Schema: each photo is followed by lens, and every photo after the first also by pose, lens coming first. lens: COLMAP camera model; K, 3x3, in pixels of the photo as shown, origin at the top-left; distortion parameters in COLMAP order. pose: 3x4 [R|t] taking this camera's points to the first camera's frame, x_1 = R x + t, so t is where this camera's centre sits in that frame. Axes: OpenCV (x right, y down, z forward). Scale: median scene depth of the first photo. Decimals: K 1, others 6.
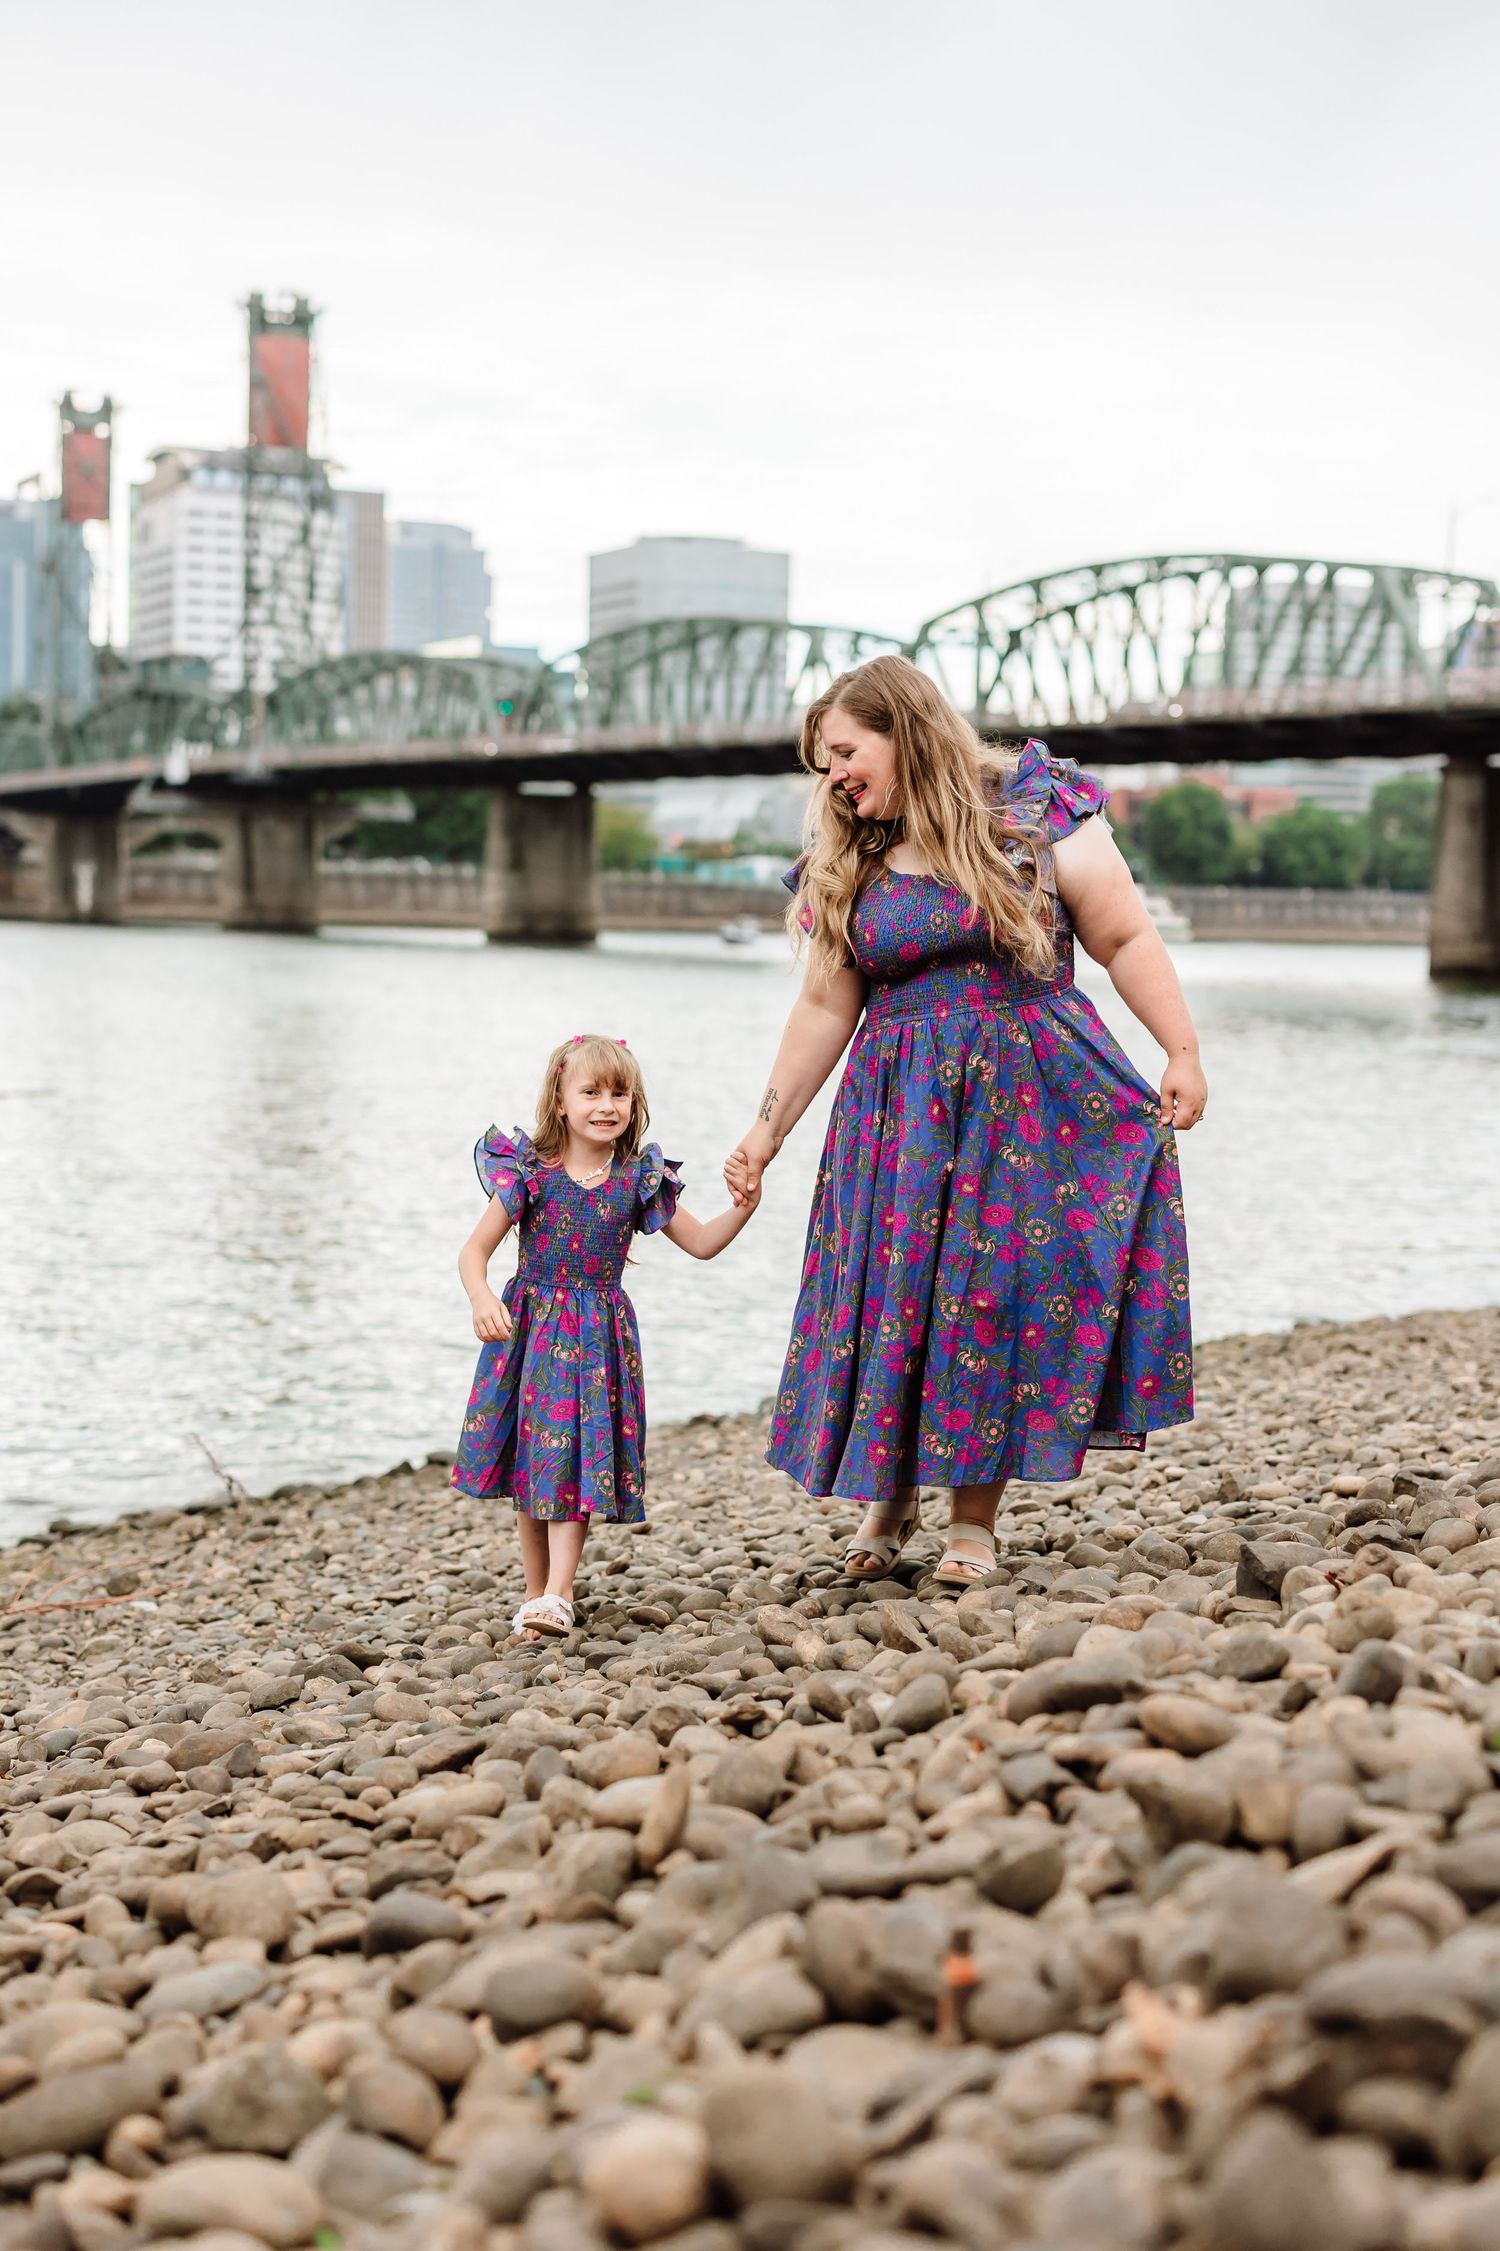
lens RADIAL K [[3650.1, 0, 750.0], [0, 3650.1, 1125.5], [0, 0, 1]] dist [0.156185, -0.011398]
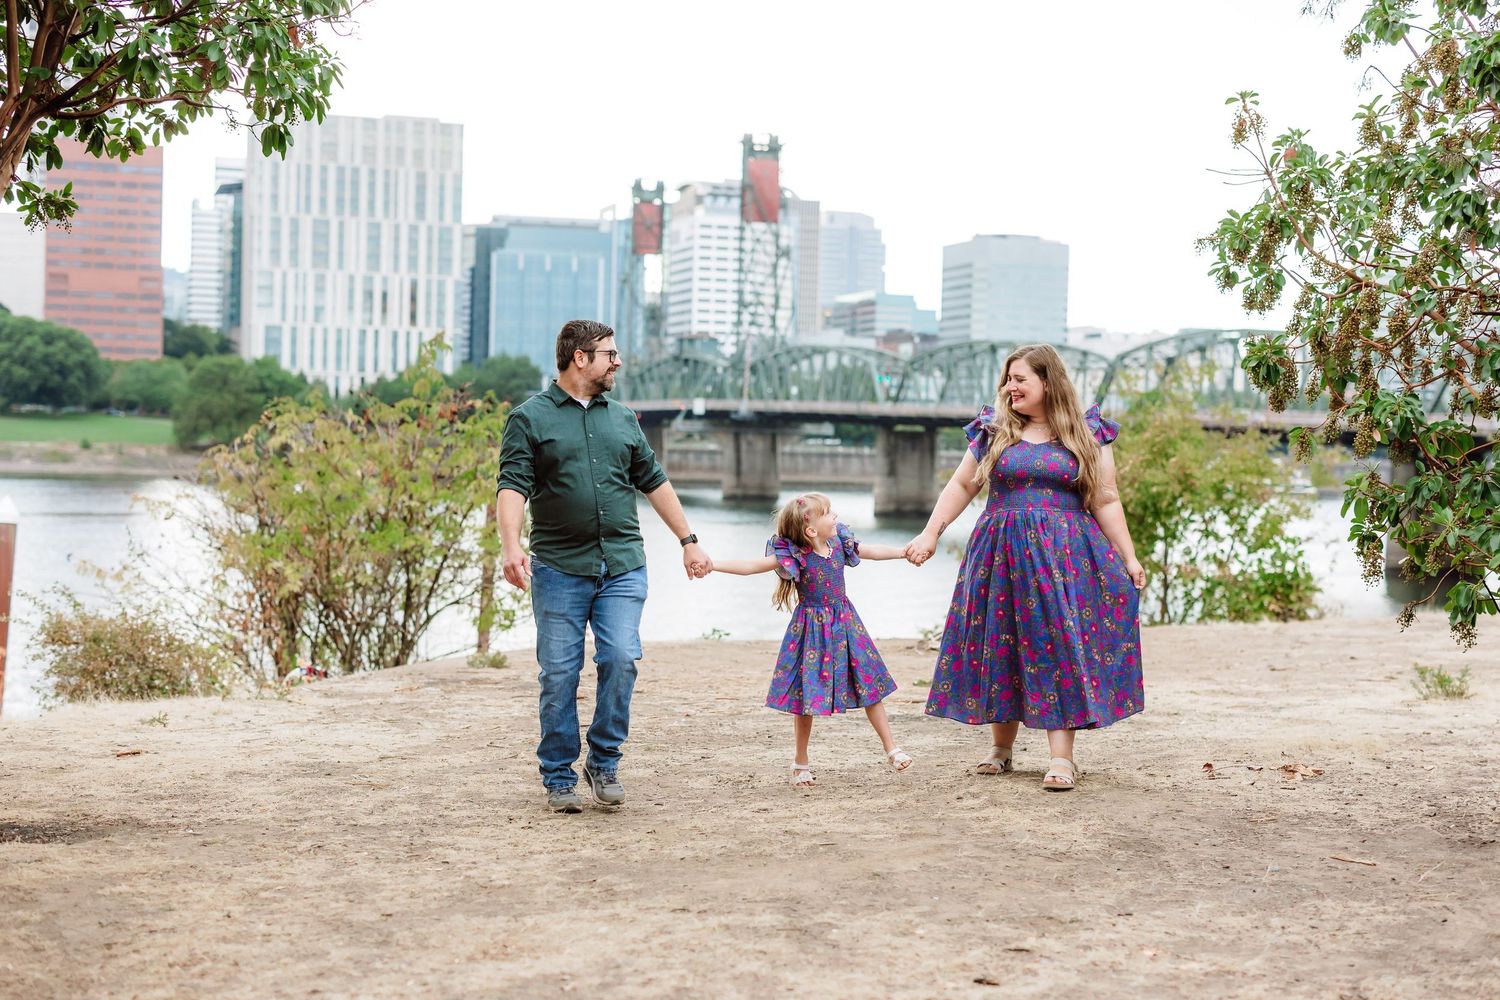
lens RADIAL K [[2432.3, 0, 750.0], [0, 2432.3, 500.0], [0, 0, 1]] dist [0.156185, -0.011398]
pose [[0.992112, 0.005804, -0.125219, 0.012026], [-0.009259, 0.999592, -0.027028, -0.021639], [0.125011, 0.027974, 0.991761, -0.134867]]
